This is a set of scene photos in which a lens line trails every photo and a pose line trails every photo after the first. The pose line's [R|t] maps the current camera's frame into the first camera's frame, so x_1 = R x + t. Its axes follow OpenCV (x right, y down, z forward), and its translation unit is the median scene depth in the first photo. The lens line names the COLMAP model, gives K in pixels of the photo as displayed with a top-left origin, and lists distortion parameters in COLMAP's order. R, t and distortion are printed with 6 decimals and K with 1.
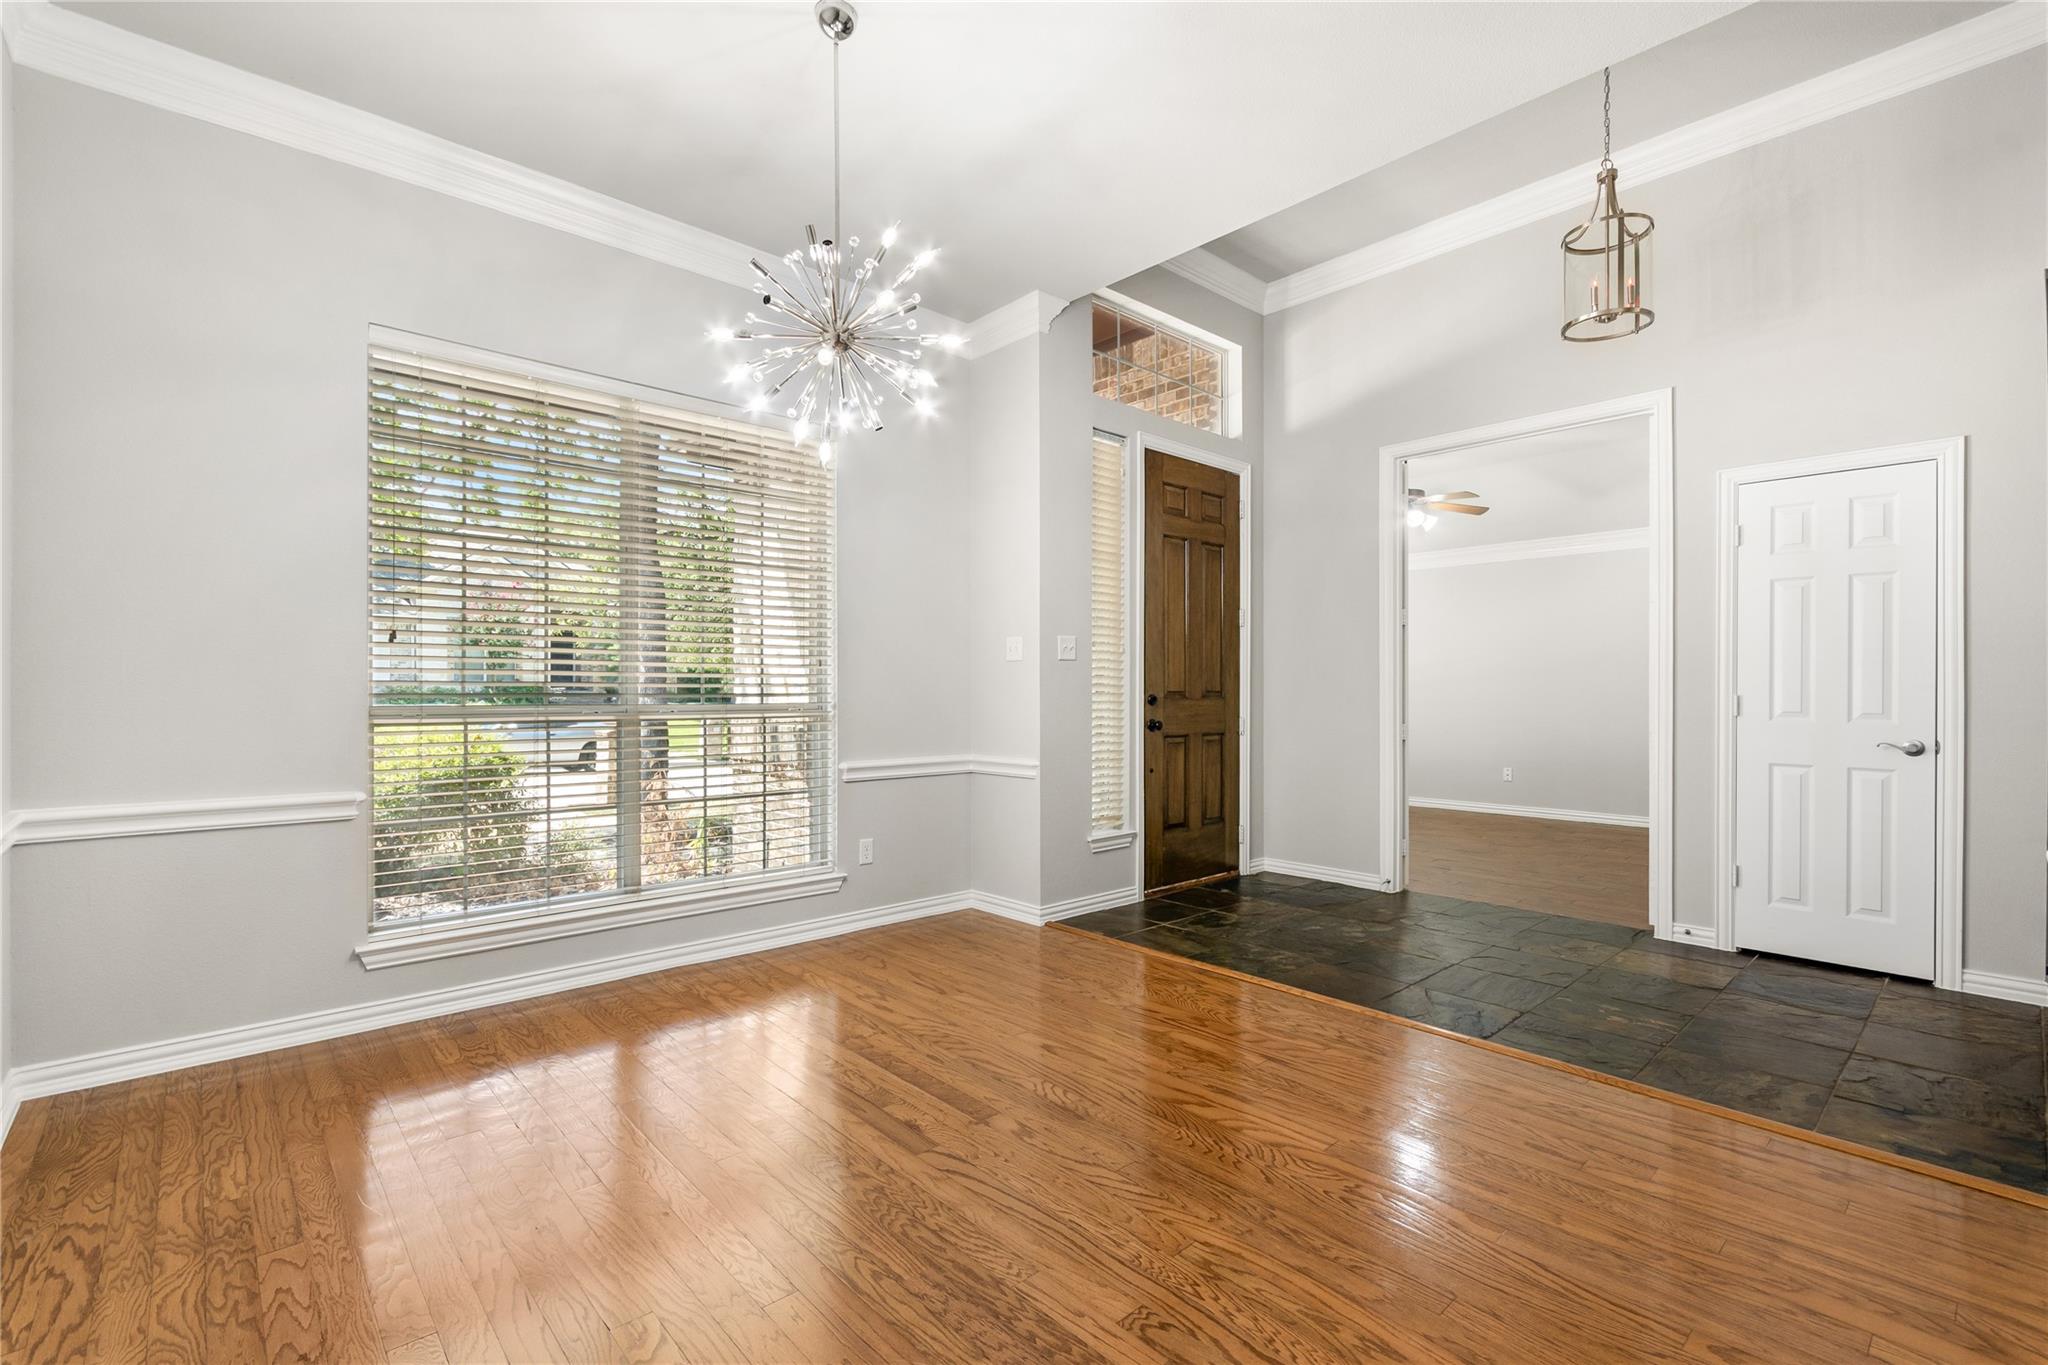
lens RADIAL K [[901.0, 0, 1029.4], [0, 901.0, 688.9], [0, 0, 1]] dist [0.004443, -0.000839]
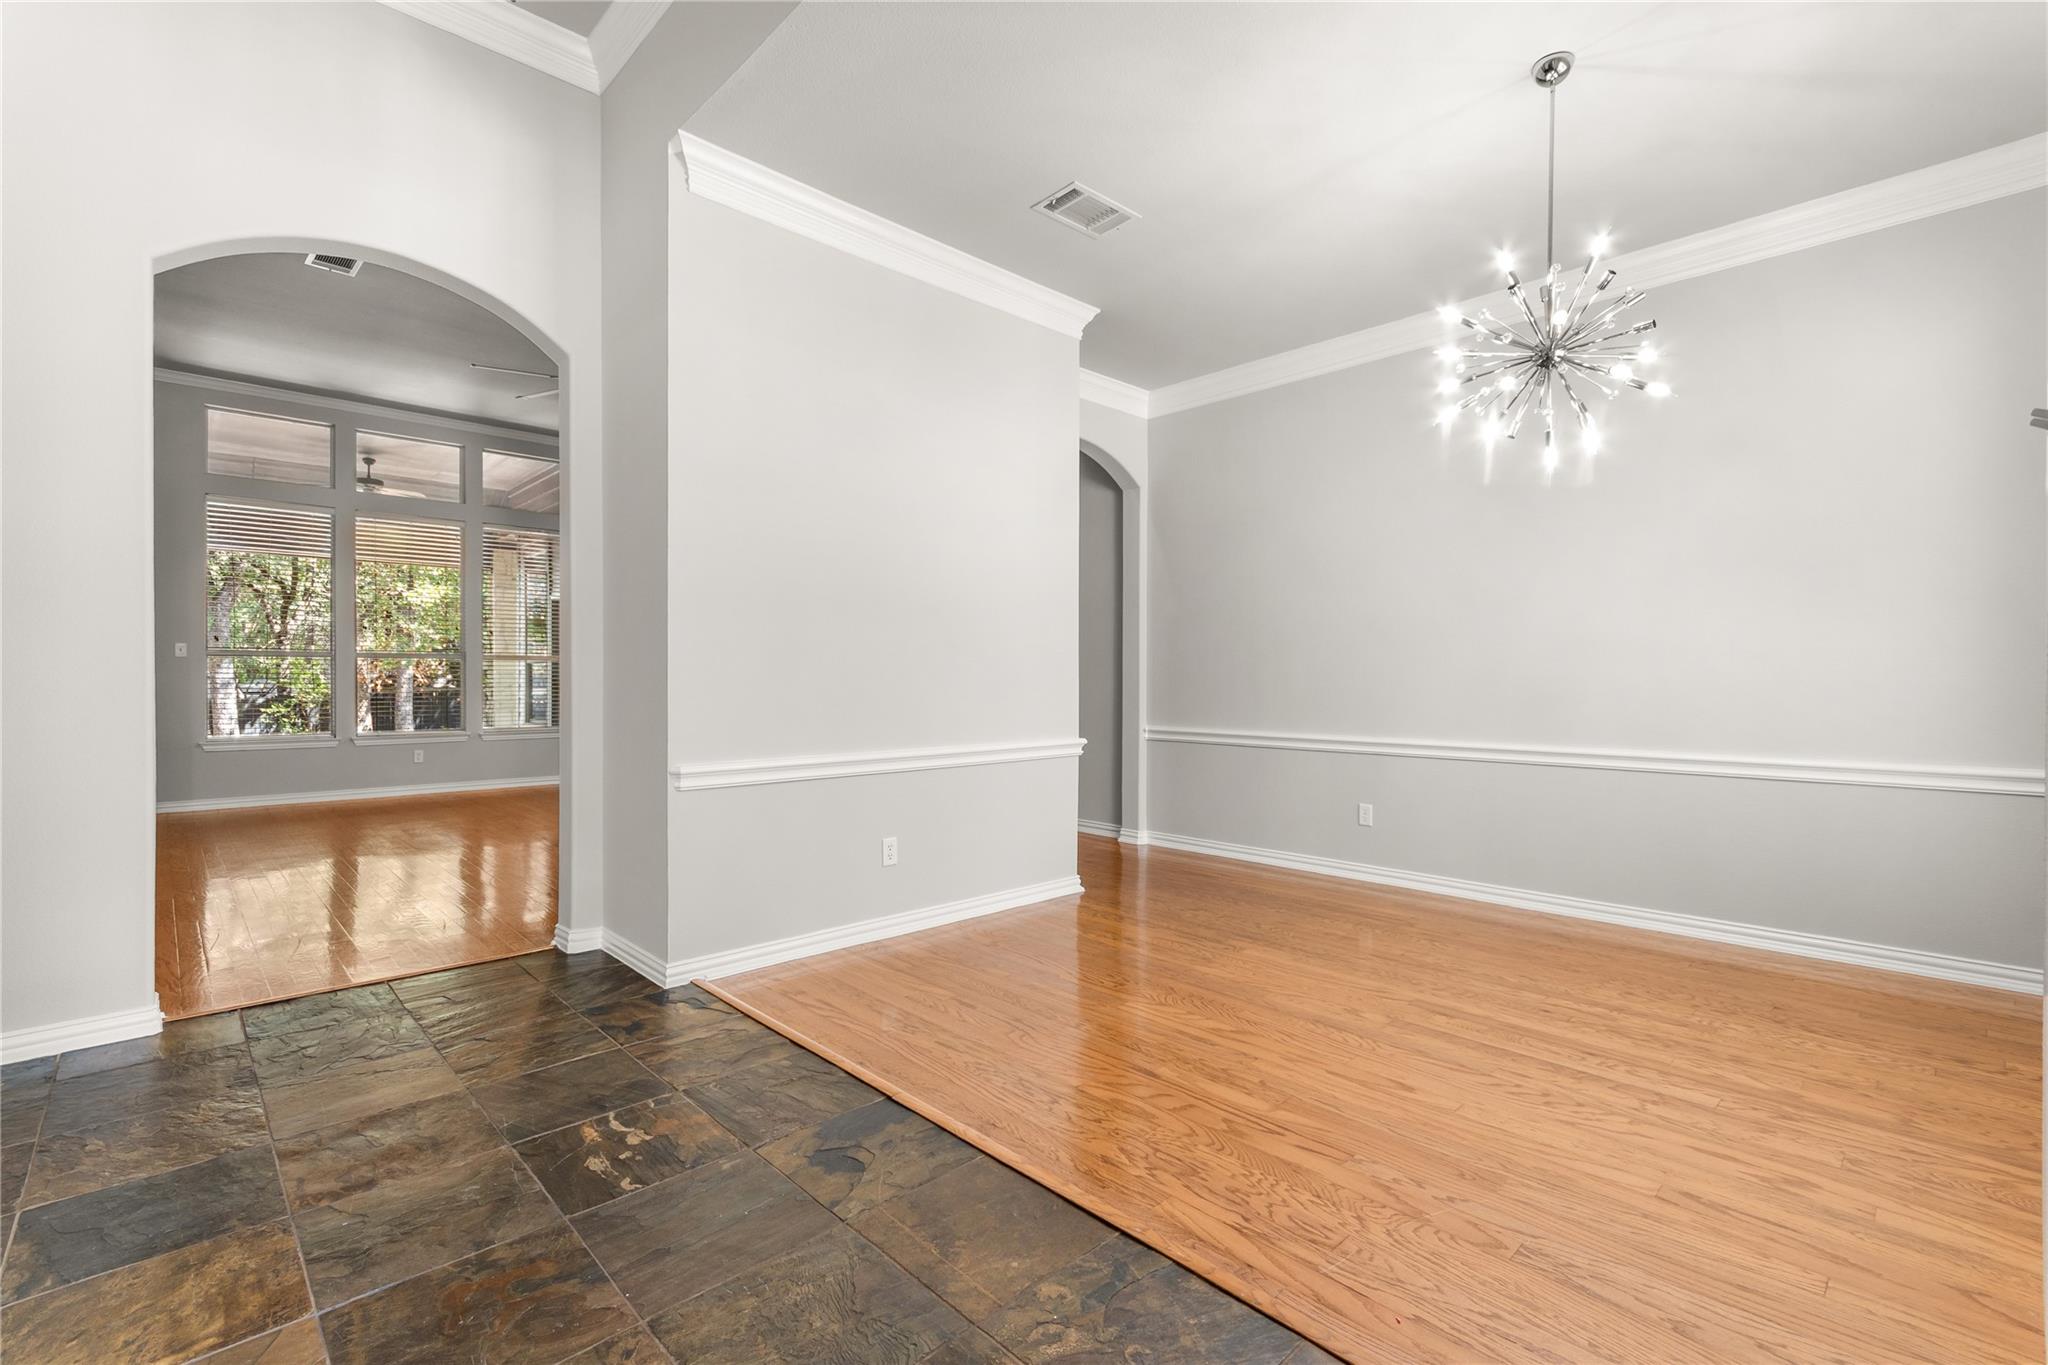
lens RADIAL K [[901.0, 0, 1018.5], [0, 901.0, 686.2], [0, 0, 1]] dist [0.004443, -0.000839]
pose [[-0.999901, -0.003579, -0.013619, 0.294926], [-0.003667, 0.999973, 0.006426, 0.009603], [0.013596, 0.006476, -0.999887, 1.361560]]
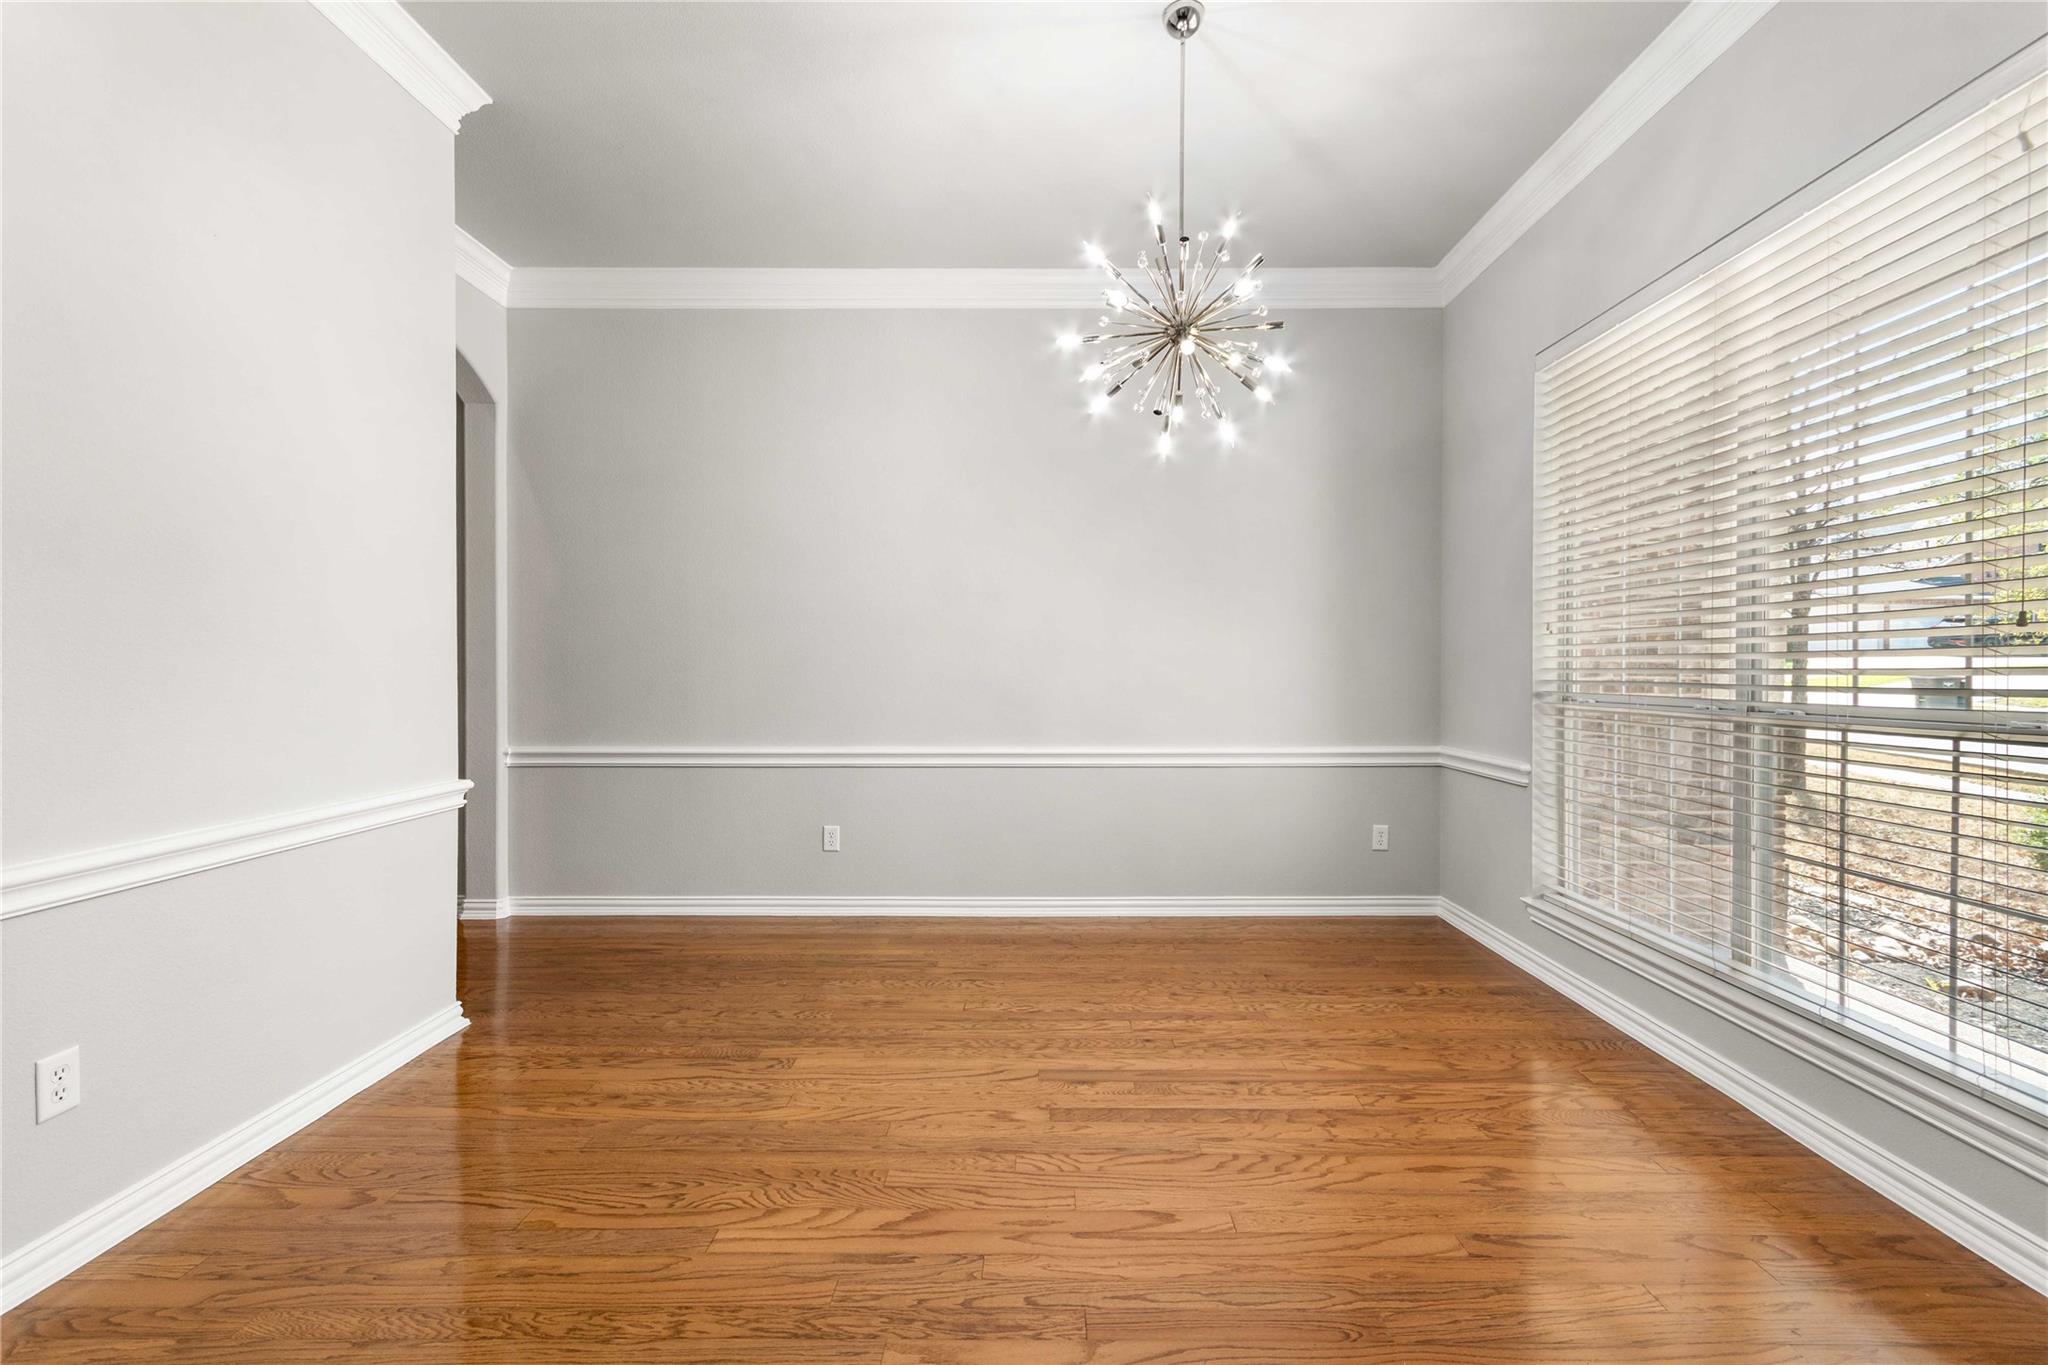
lens RADIAL K [[901.0, 0, 1033.5], [0, 901.0, 682.3], [0, 0, 1]] dist [0.004443, -0.000839]
pose [[-0.680308, 0.005921, -0.732903, 0.420788], [-0.001066, 0.999958, 0.009069, -0.001675], [0.732926, 0.006951, -0.680273, 1.015744]]
